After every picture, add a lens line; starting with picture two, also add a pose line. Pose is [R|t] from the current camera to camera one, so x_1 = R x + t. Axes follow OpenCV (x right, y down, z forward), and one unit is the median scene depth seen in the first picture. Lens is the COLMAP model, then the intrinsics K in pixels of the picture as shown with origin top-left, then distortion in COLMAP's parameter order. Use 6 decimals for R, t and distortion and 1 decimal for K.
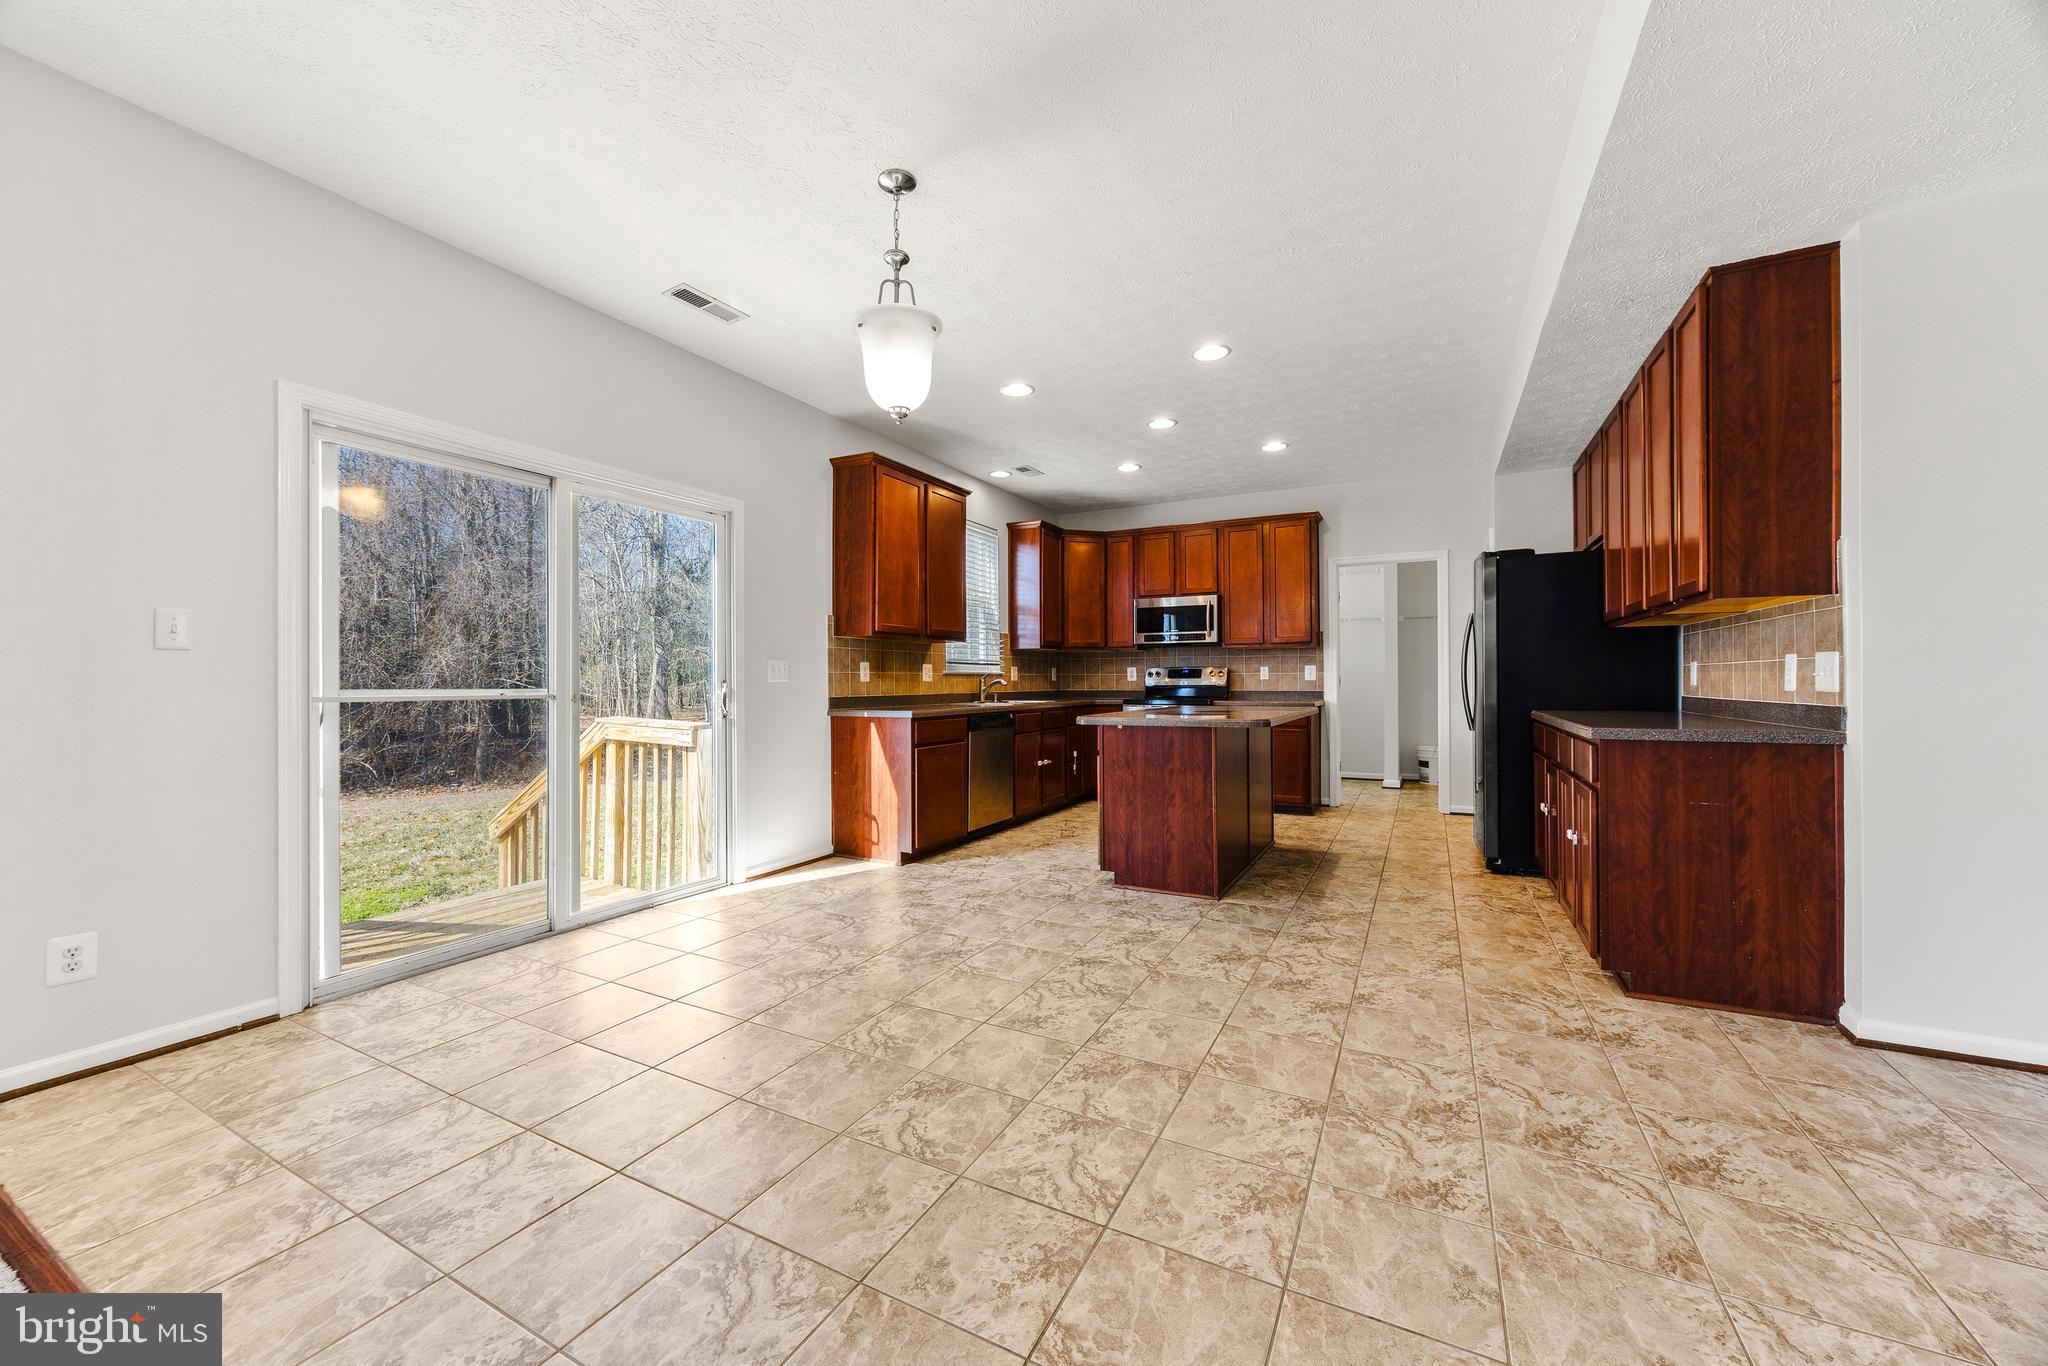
lens RADIAL K [[782.0, 0, 1011.6], [0, 782.0, 673.4], [0, 0, 1]] dist [-0.001900, 0.000220]
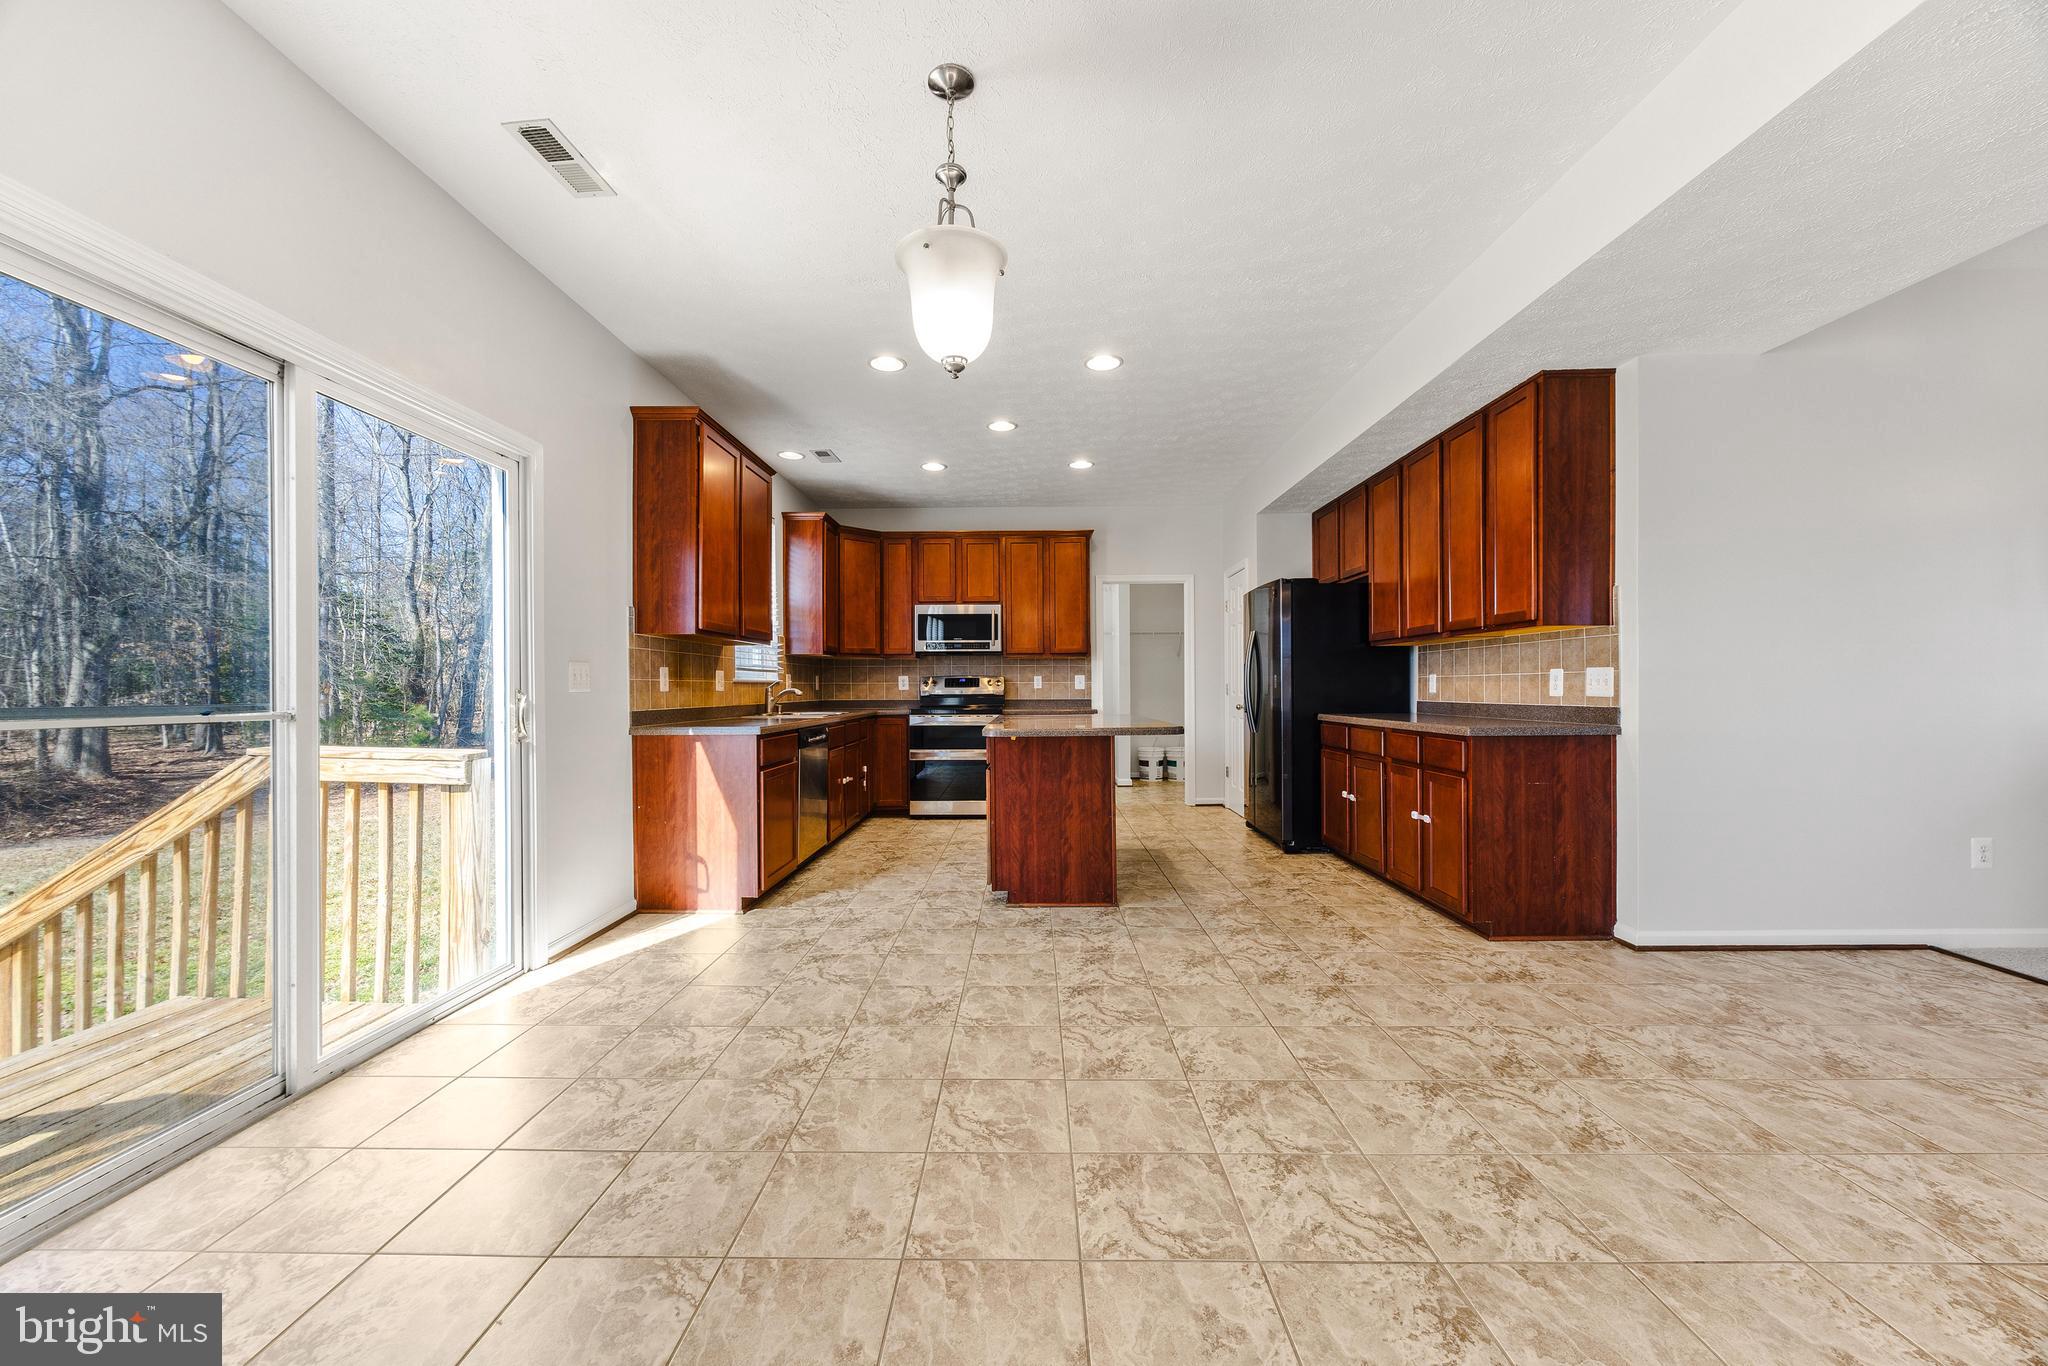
lens RADIAL K [[782.0, 0, 1018.7], [0, 782.0, 690.9], [0, 0, 1]] dist [-0.001900, 0.000220]
pose [[0.888503, -0.003169, 0.458860, -0.285833], [-0.002139, 0.999937, 0.011047, 0.000105], [-0.458866, -0.010797, 0.888440, 0.146620]]
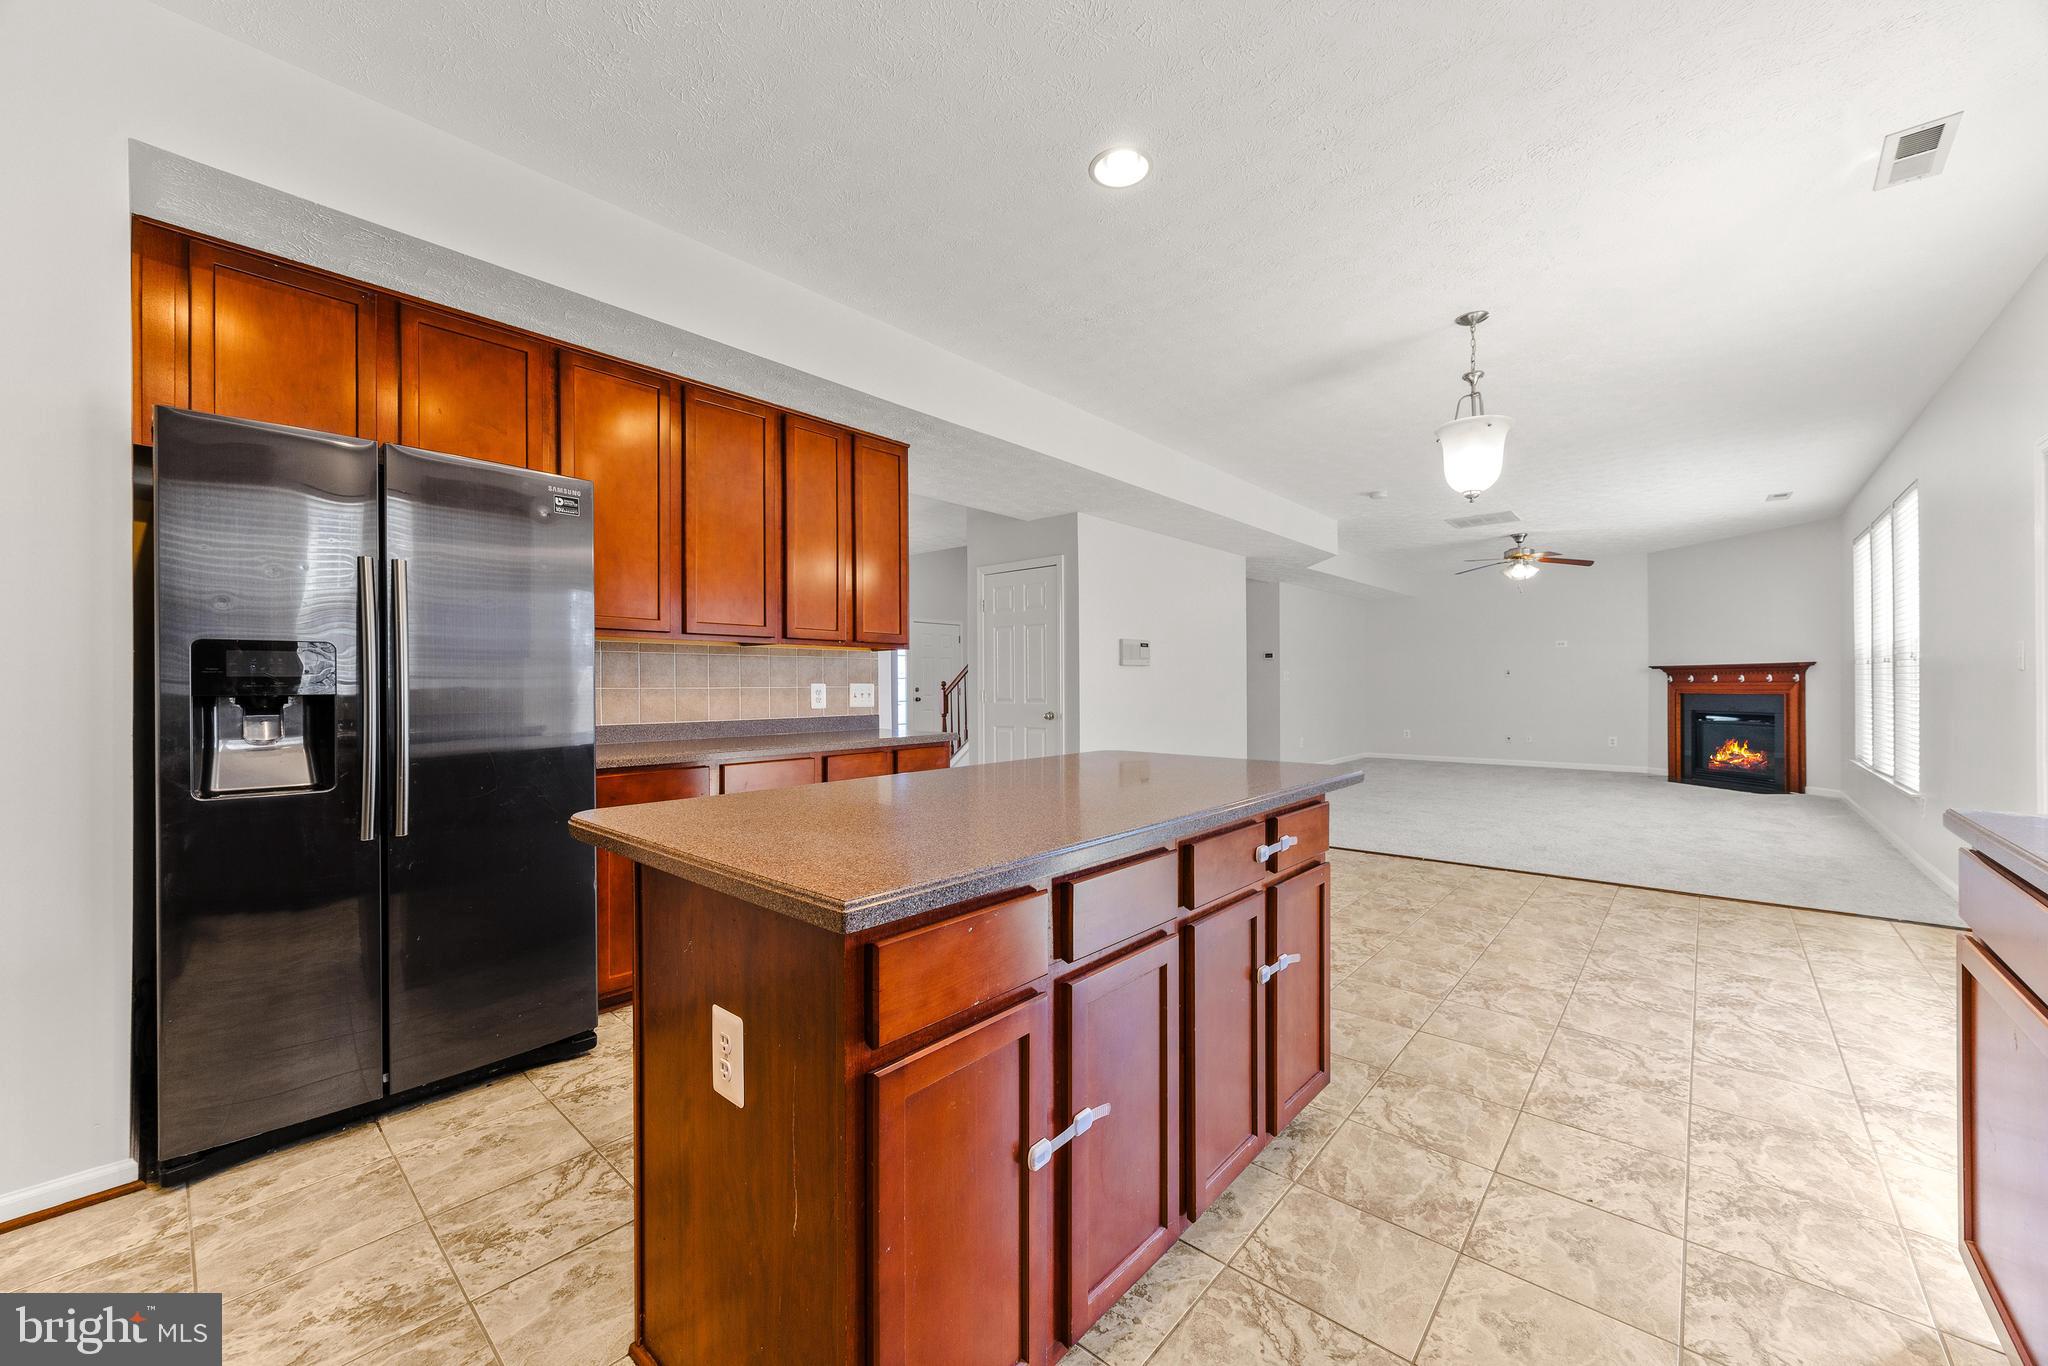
lens RADIAL K [[782.0, 0, 1021.0], [0, 782.0, 682.4], [0, 0, 1]] dist [-0.001900, 0.000220]
pose [[-0.973953, 0.009963, 0.226533, 0.187034], [0.007215, 0.999890, -0.012958, -0.002699], [-0.226637, -0.010986, -0.973917, 1.521370]]
